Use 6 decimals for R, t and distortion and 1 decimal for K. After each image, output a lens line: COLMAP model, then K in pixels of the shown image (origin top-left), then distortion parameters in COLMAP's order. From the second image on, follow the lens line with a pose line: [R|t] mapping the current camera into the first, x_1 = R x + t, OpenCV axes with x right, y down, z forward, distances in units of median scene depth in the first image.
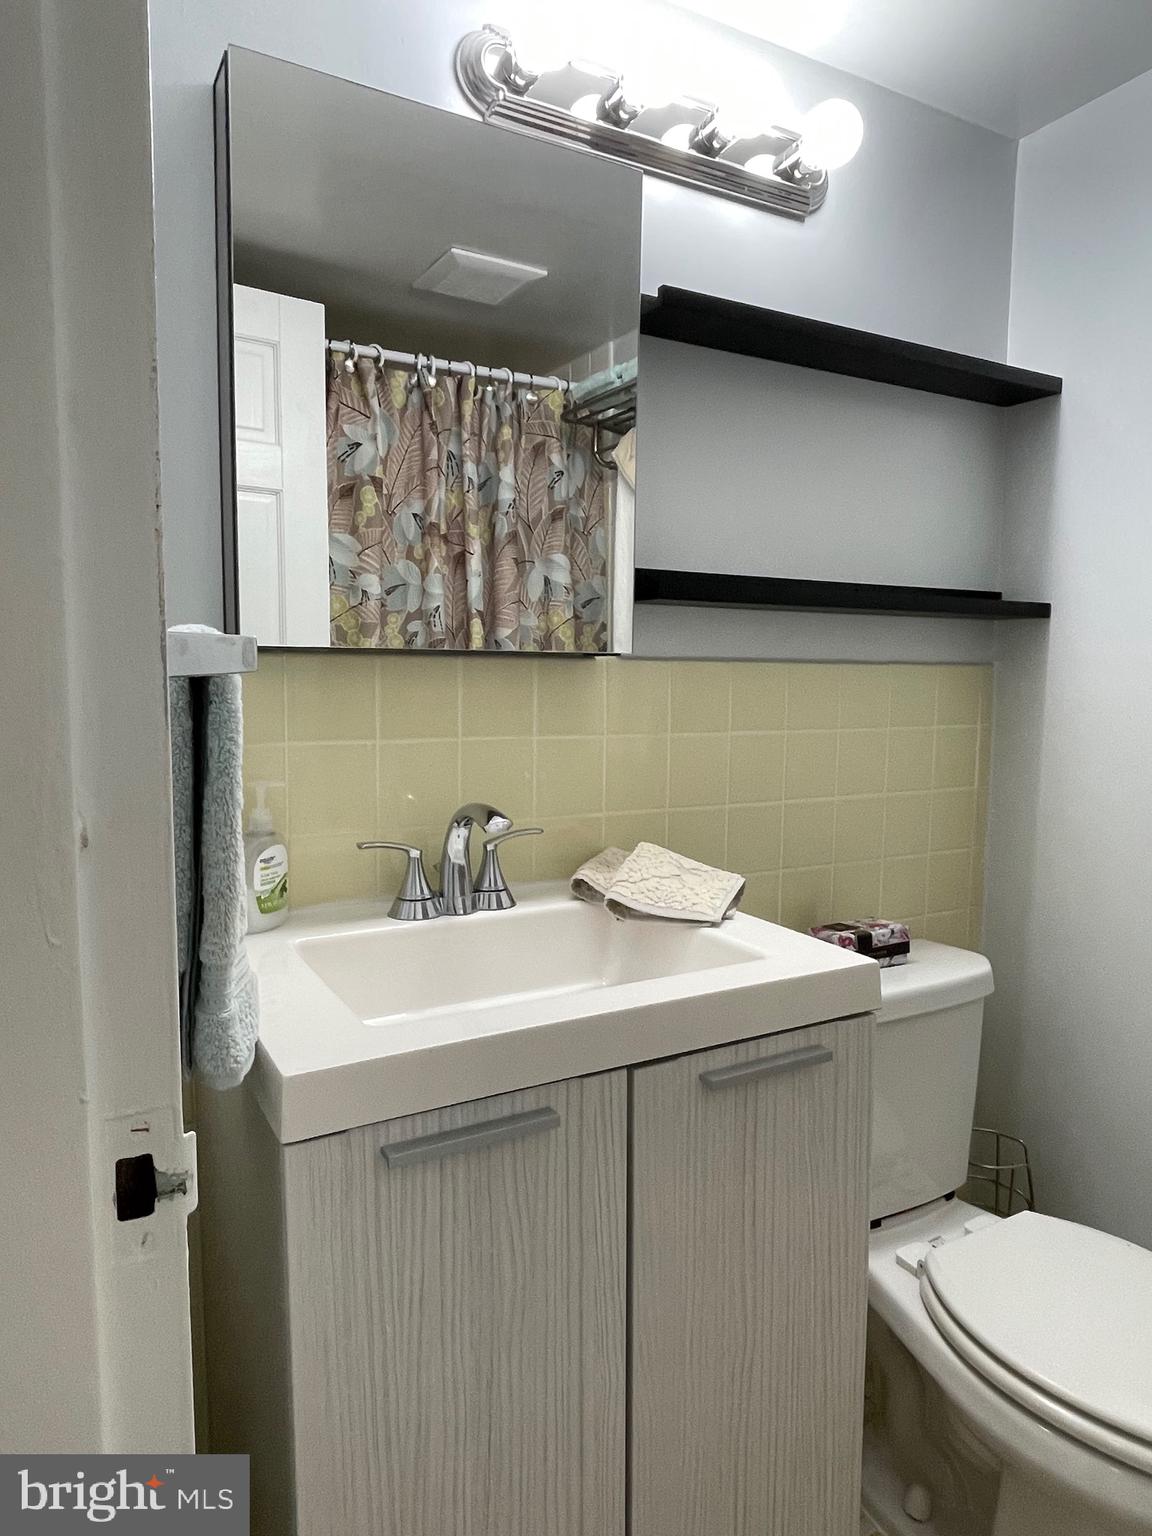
lens RADIAL K [[967.5, 0, 566.7], [0, 967.5, 766.2], [0, 0, 1]] dist [0.022103, -0.038775]
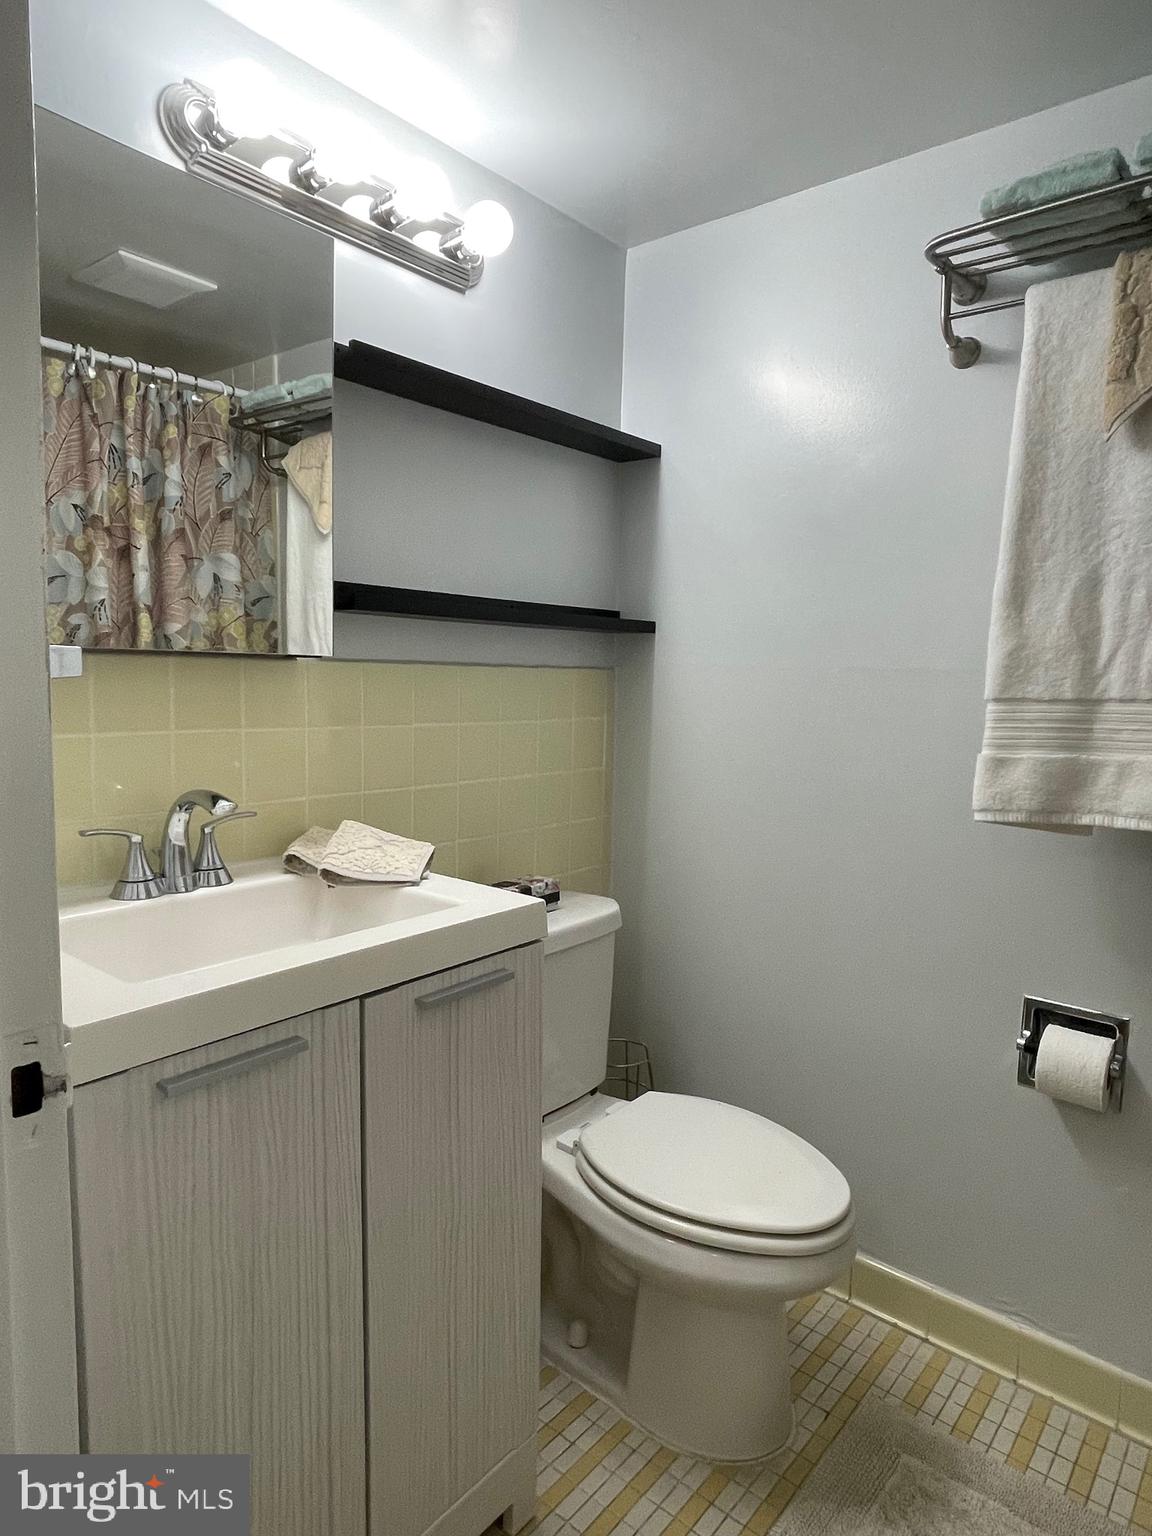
lens RADIAL K [[934.9, 0, 576.0], [0, 934.9, 768.0], [0, 0, 1]] dist [-0.024202, 0.015105]
pose [[0.928577, -0.024162, 0.370353, -0.066249], [0.019578, 0.999678, 0.016131, 0.003518], [-0.370624, -0.007728, 0.928751, -0.114985]]
